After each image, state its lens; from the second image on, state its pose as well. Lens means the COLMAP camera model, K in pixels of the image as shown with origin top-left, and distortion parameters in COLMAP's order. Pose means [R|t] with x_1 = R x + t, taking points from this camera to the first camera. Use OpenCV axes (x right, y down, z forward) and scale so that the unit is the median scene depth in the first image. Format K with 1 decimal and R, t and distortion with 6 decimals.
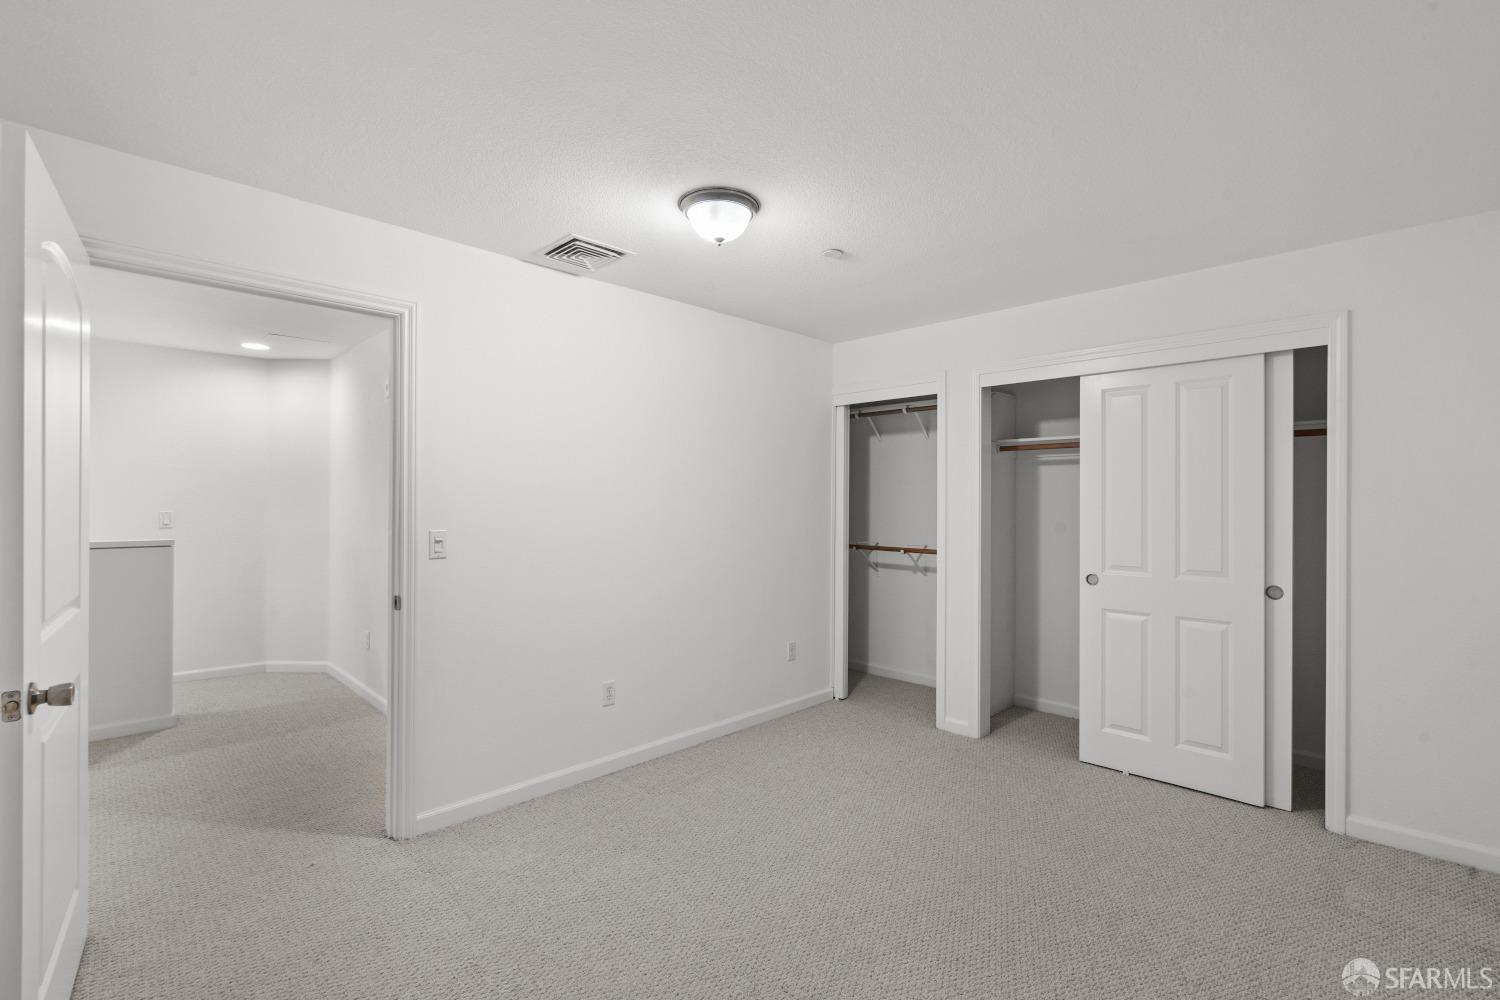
lens RADIAL K [[692.3, 0, 743.5], [0, 692.3, 505.9], [0, 0, 1]] dist [-0.005438, 0.002597]
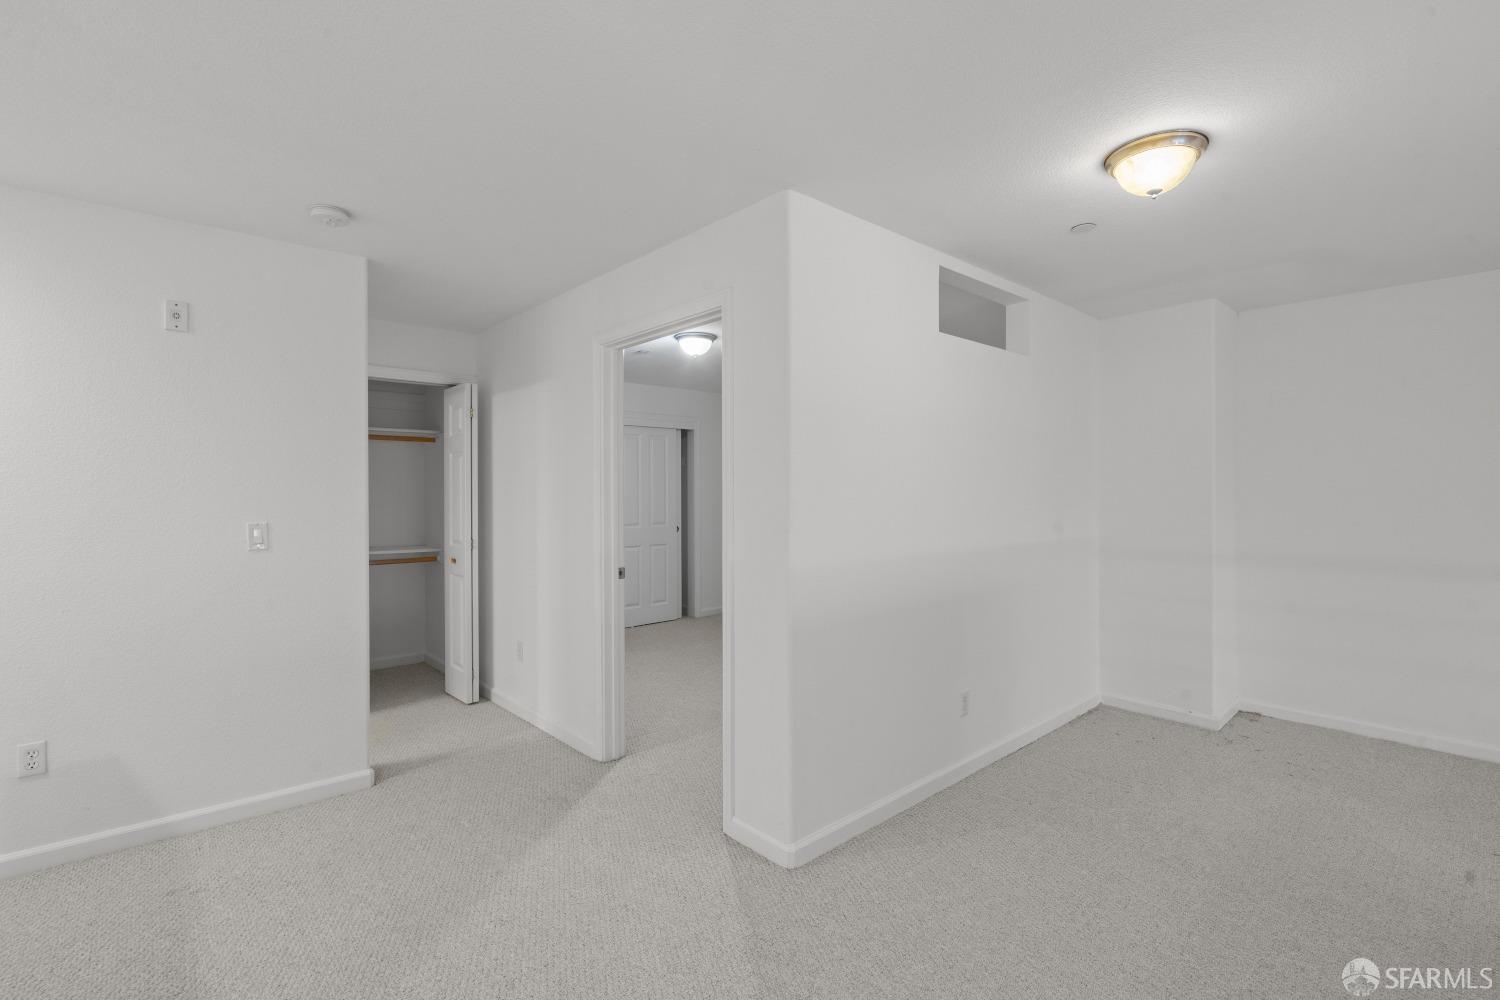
lens RADIAL K [[692.3, 0, 748.0], [0, 692.3, 491.0], [0, 0, 1]] dist [-0.005438, 0.002597]
pose [[0.057078, -0.015928, 0.998243, -1.410393], [0.008456, 0.999845, 0.015470, -0.036786], [-0.998334, 0.007559, 0.057203, 0.531084]]
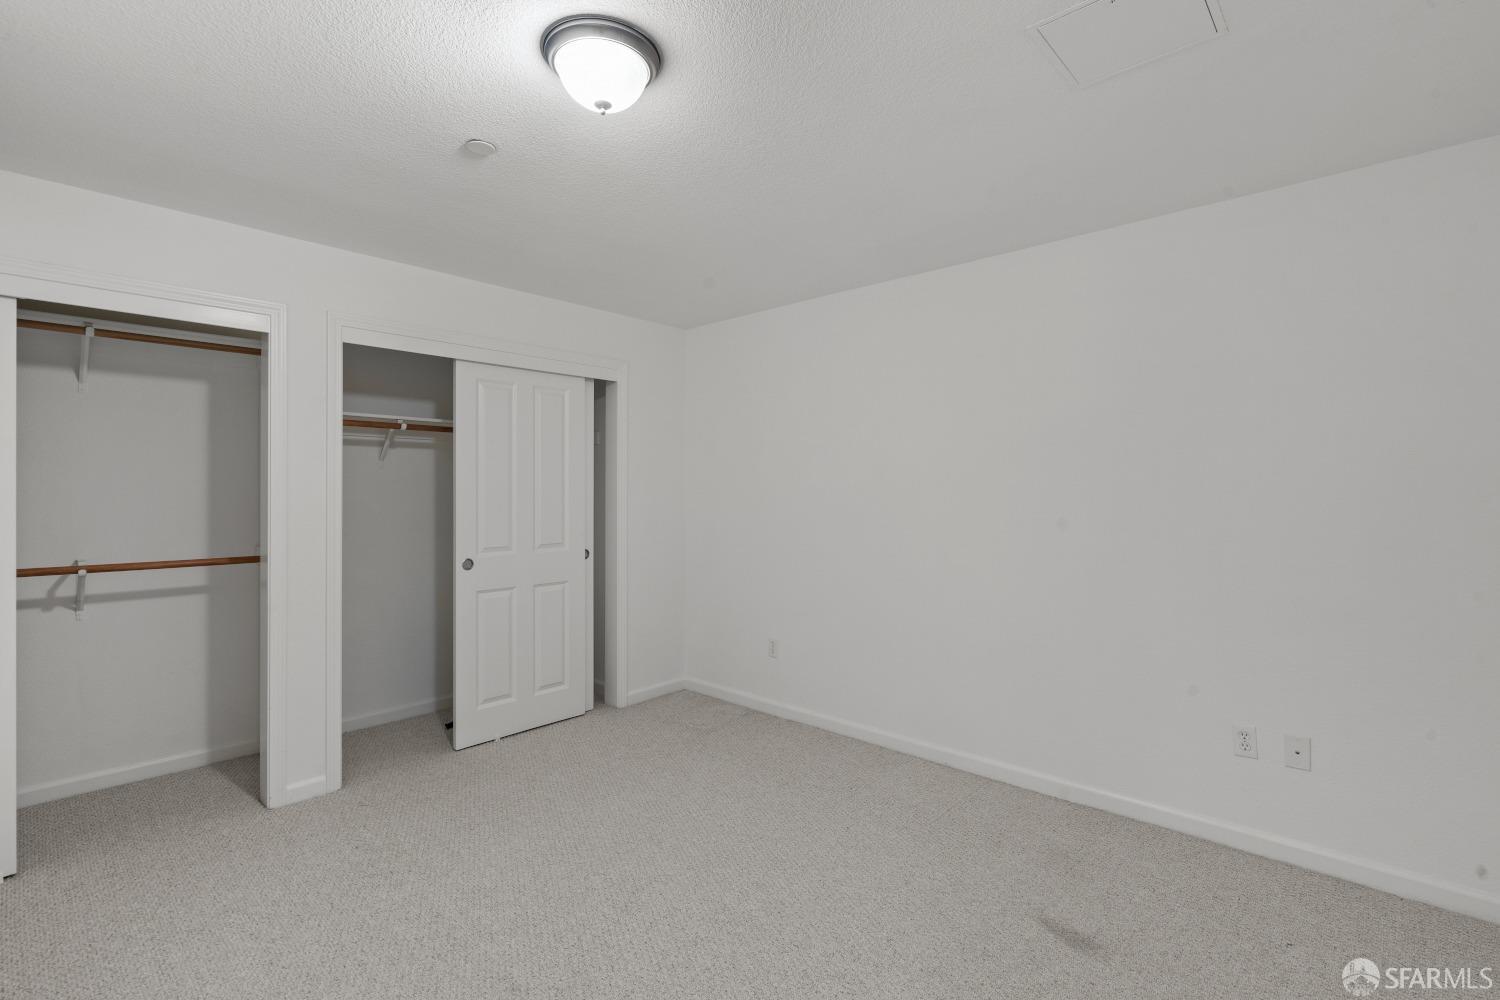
lens RADIAL K [[692.3, 0, 761.4], [0, 692.3, 491.7], [0, 0, 1]] dist [-0.005438, 0.002597]
pose [[-0.078871, -0.010556, 0.996829, -0.540236], [0.002081, 0.999940, 0.010753, -0.010434], [-0.996883, 0.002923, -0.078844, 0.658704]]
